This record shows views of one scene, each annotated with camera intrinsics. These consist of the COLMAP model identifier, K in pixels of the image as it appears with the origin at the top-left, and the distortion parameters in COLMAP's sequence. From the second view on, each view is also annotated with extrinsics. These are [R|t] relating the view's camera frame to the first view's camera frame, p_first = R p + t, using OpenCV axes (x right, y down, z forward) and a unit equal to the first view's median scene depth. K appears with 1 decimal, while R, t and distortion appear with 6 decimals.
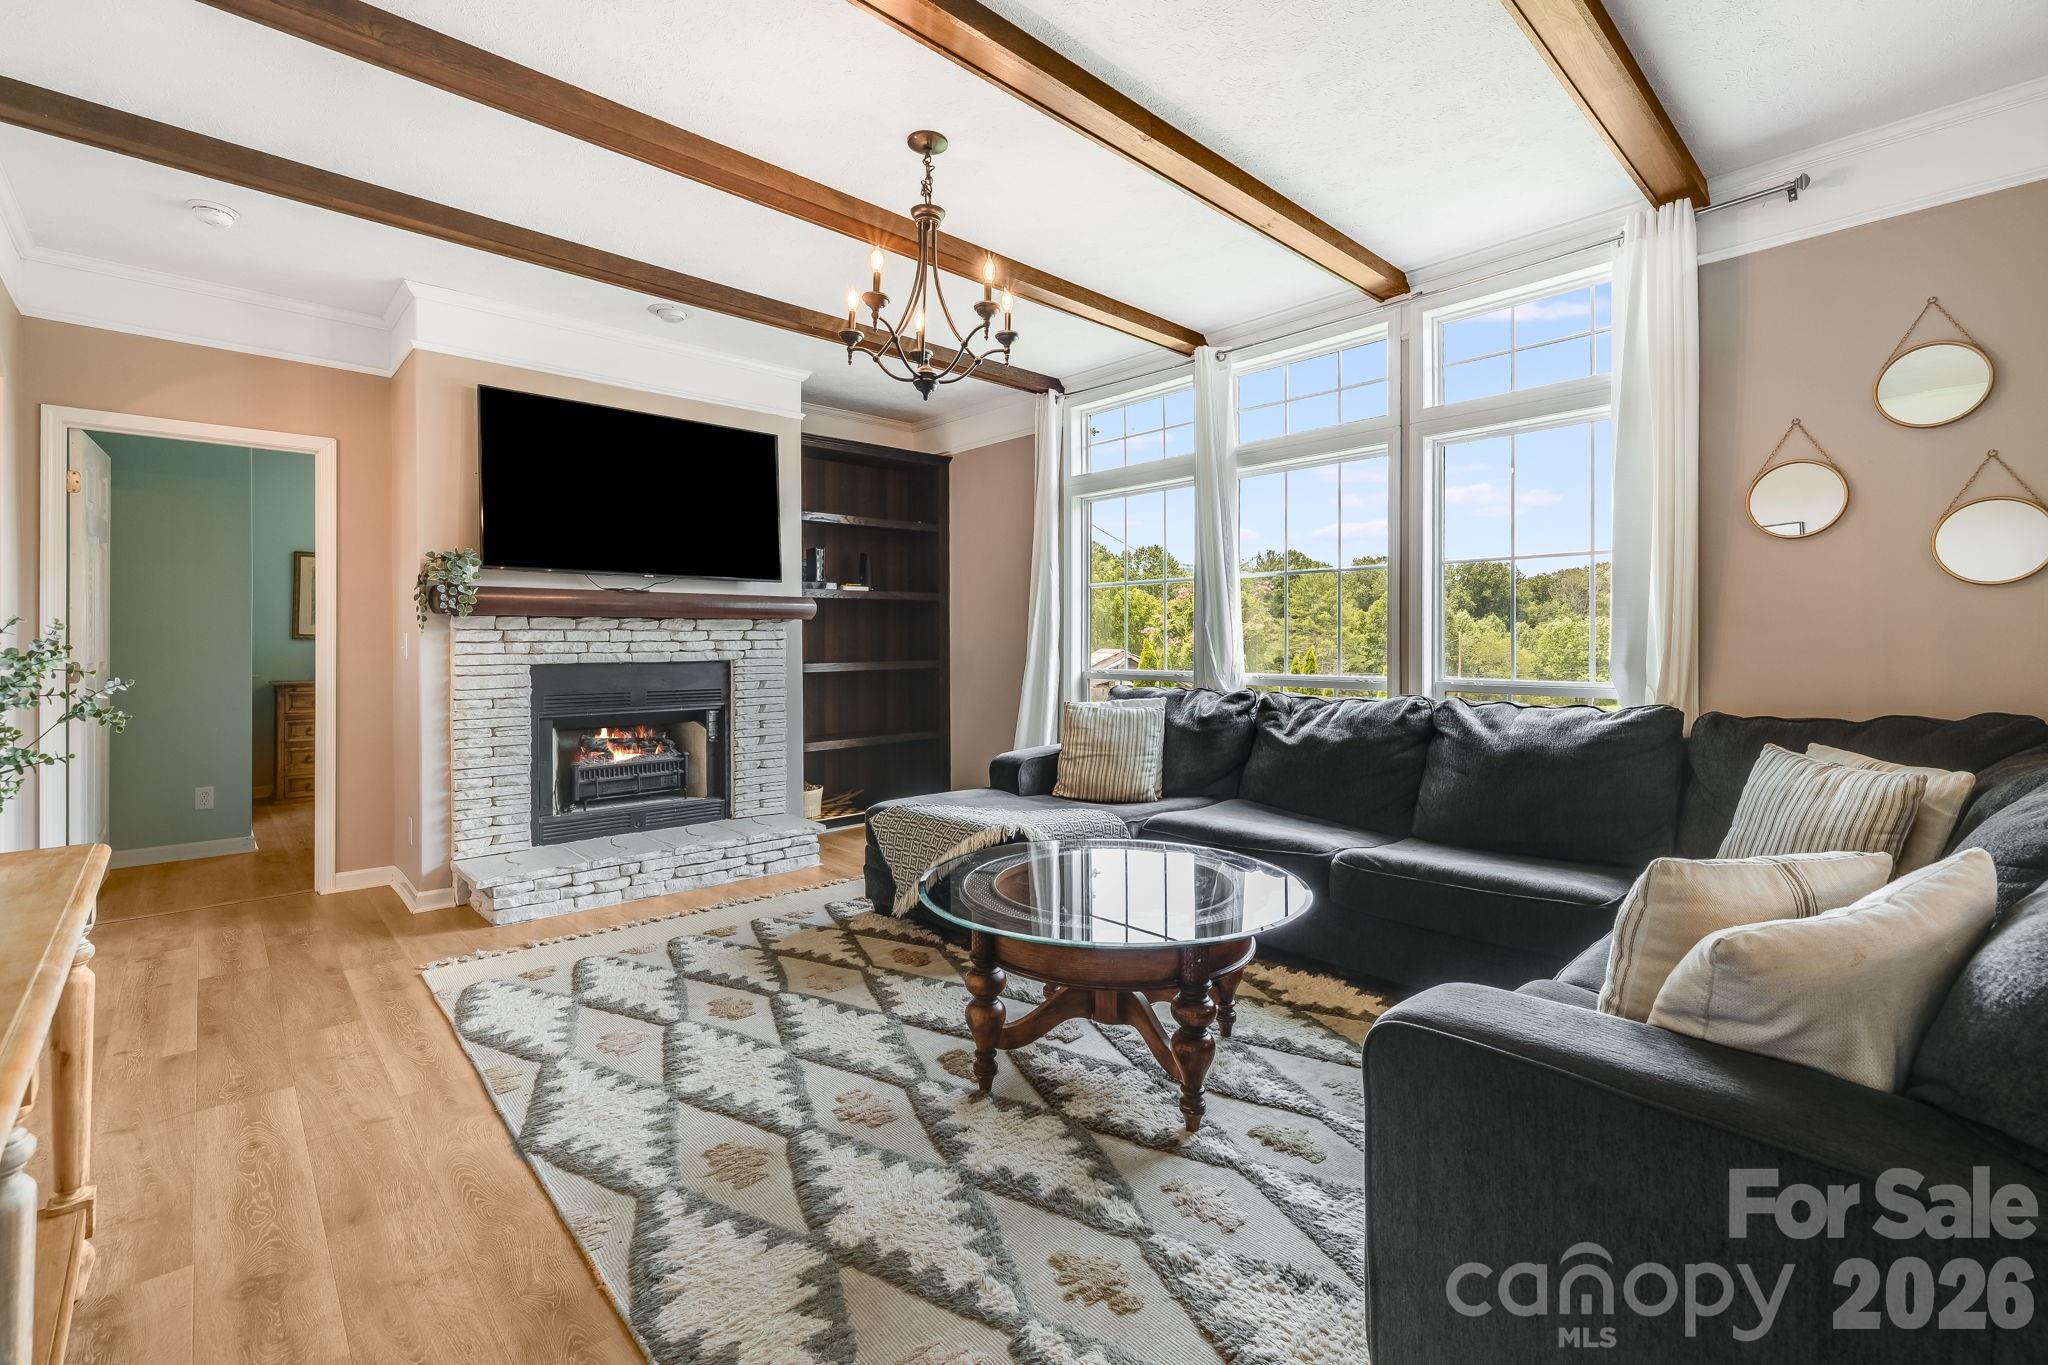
lens RADIAL K [[874.8, 0, 995.9], [0, 874.8, 643.0], [0, 0, 1]] dist [-0.003147, 0.000750]
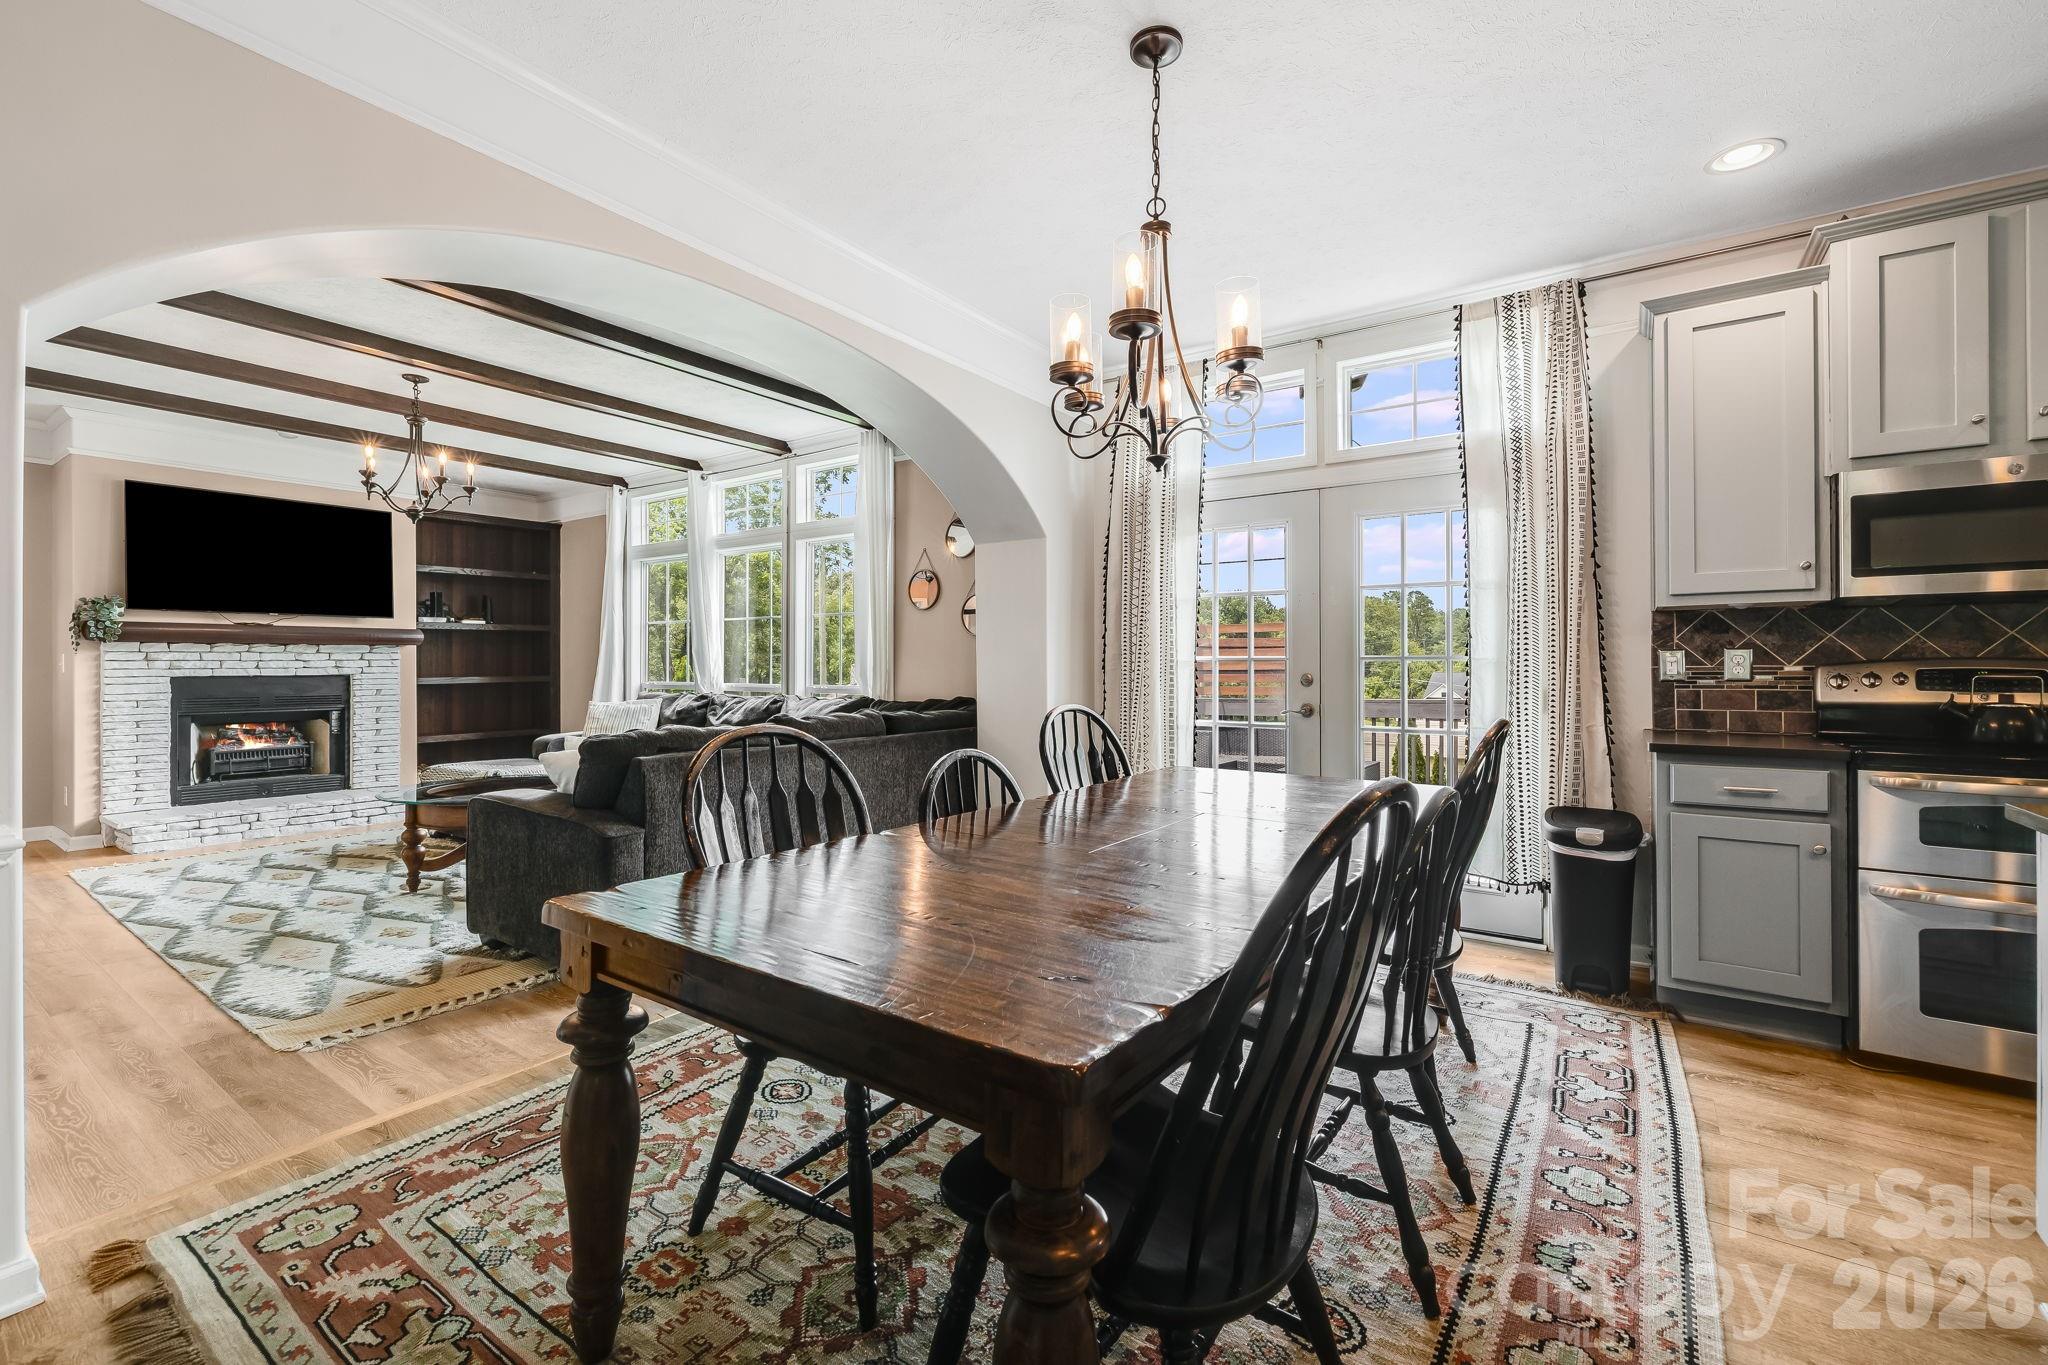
lens RADIAL K [[874.8, 0, 1013.0], [0, 874.8, 661.5], [0, 0, 1]] dist [-0.003147, 0.000750]
pose [[0.976790, 0.004663, 0.214147, 0.469495], [-0.003962, 0.999985, -0.003702, 0.000188], [-0.214161, 0.002768, 0.976794, -0.633394]]
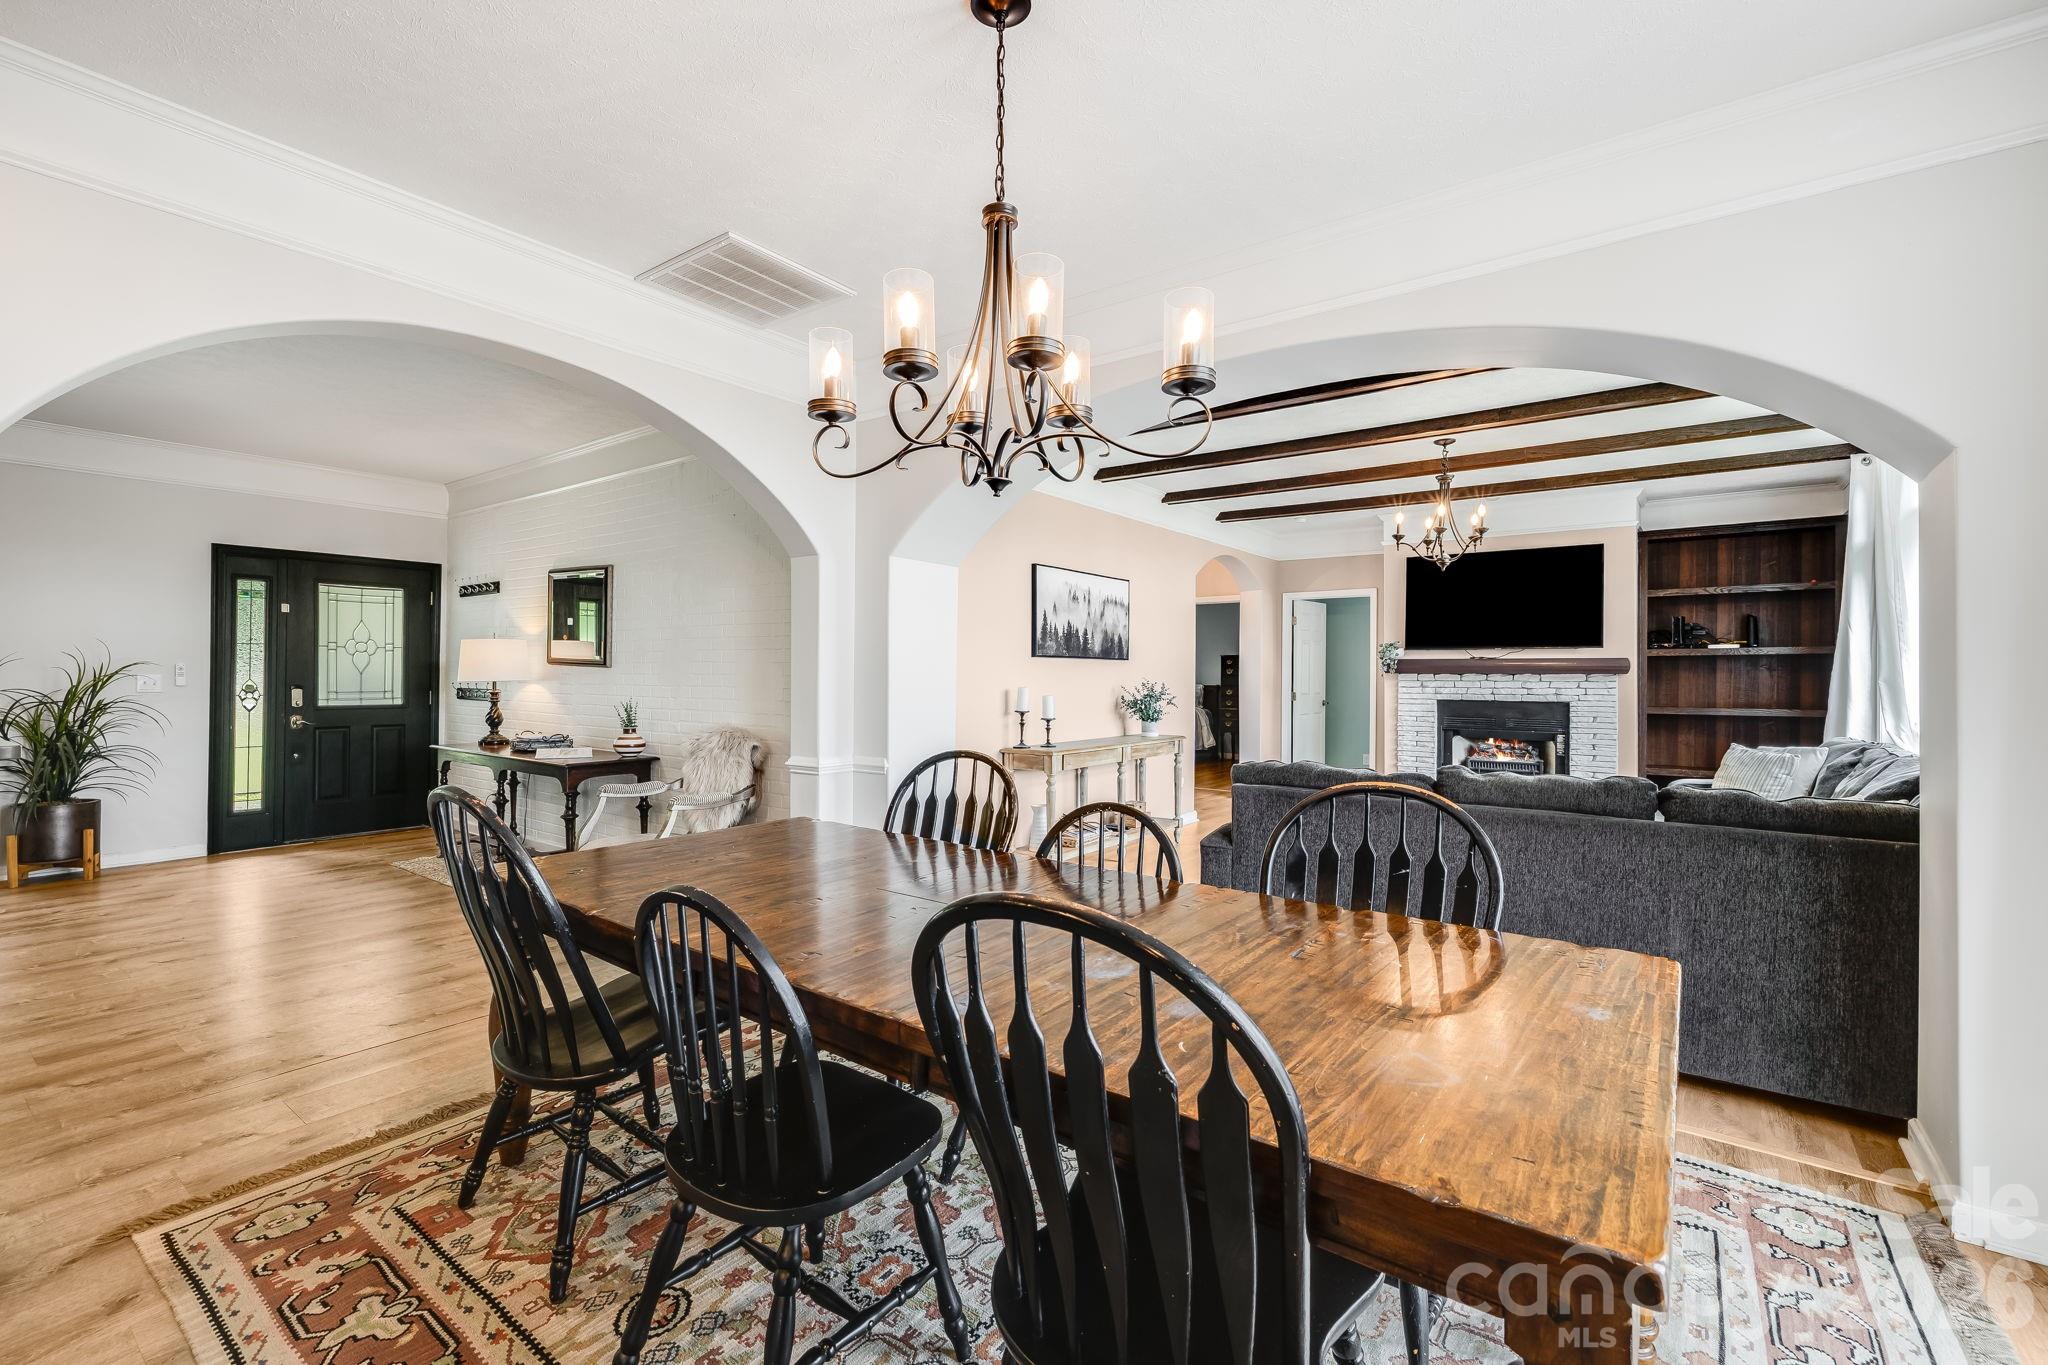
lens RADIAL K [[874.8, 0, 1041.3], [0, 874.8, 667.4], [0, 0, 1]] dist [-0.003147, 0.000750]
pose [[0.195946, -0.005050, -0.980602, 1.079450], [-0.010143, 0.999923, -0.007176, -0.020111], [0.980562, 0.011352, 0.195879, -0.186223]]
